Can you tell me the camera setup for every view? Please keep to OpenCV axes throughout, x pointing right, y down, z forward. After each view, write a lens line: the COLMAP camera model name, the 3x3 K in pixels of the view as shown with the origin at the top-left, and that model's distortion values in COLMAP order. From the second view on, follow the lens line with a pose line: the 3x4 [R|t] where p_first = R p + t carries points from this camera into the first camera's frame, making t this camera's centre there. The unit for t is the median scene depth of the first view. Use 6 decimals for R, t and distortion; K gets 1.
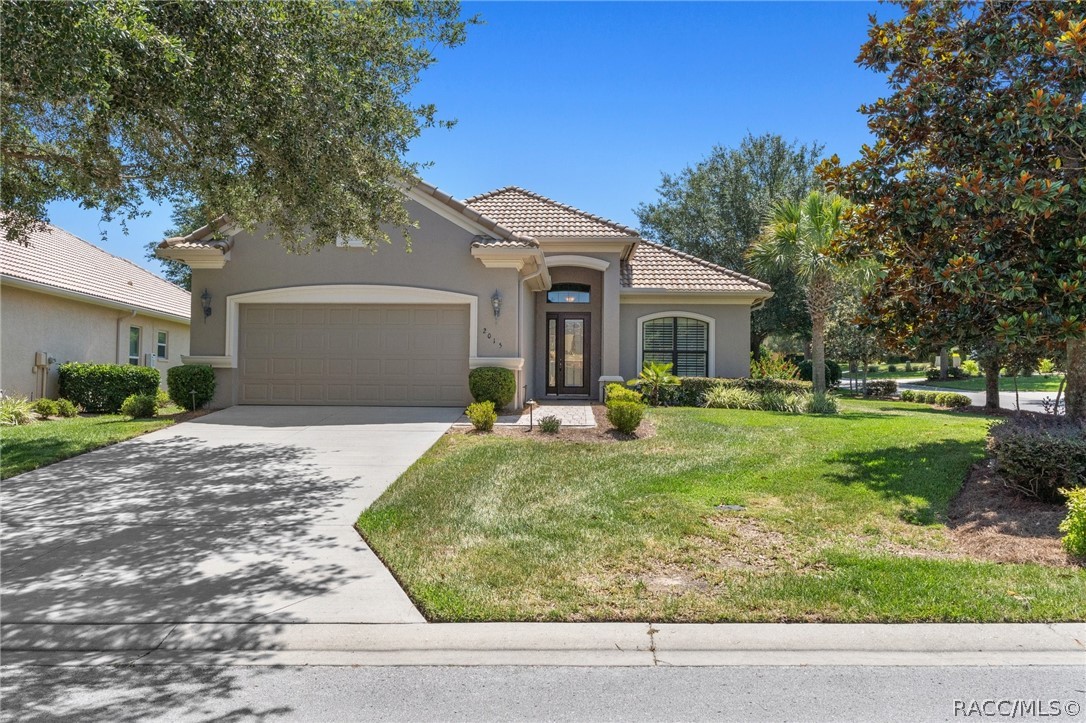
lens RADIAL K [[791.8, 0, 543.0], [0, 791.8, 361.5], [0, 0, 1]] dist [0.000527, 0.000486]
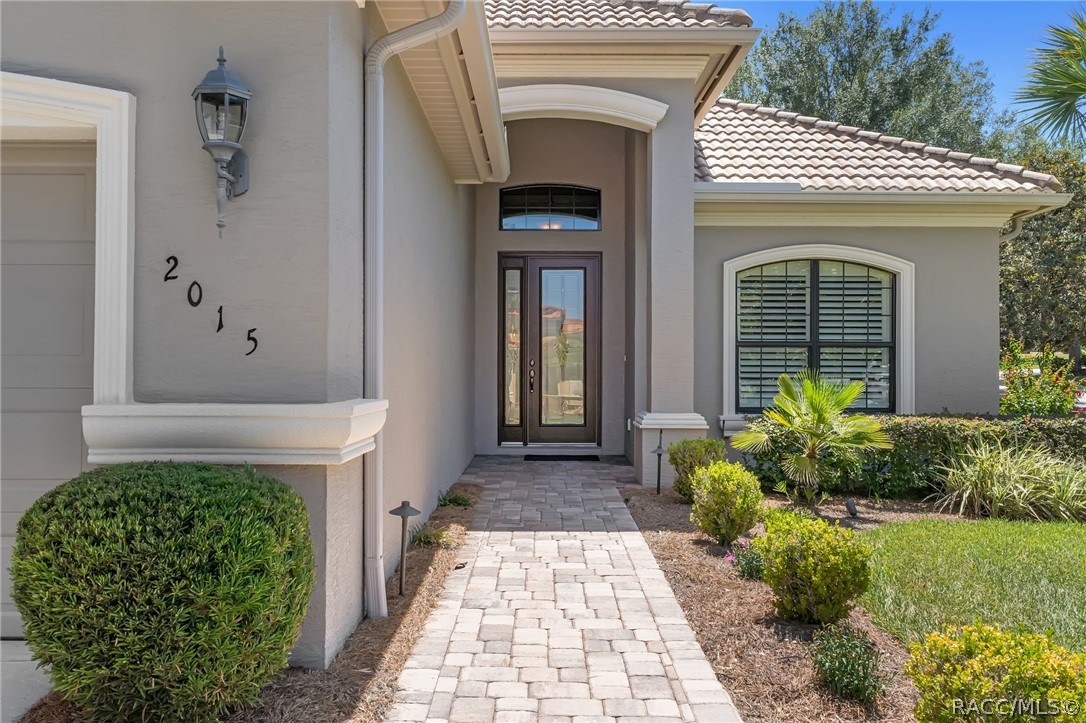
lens RADIAL K [[934.2, 0, 543.0], [0, 934.2, 361.5], [0, 0, 1]] dist [-0.000632, 0.001482]
pose [[0.999057, -0.005910, 0.043012, 0.006877], [0.005069, 0.999795, 0.019626, -0.013736], [-0.043120, -0.019389, 0.998882, 0.525963]]
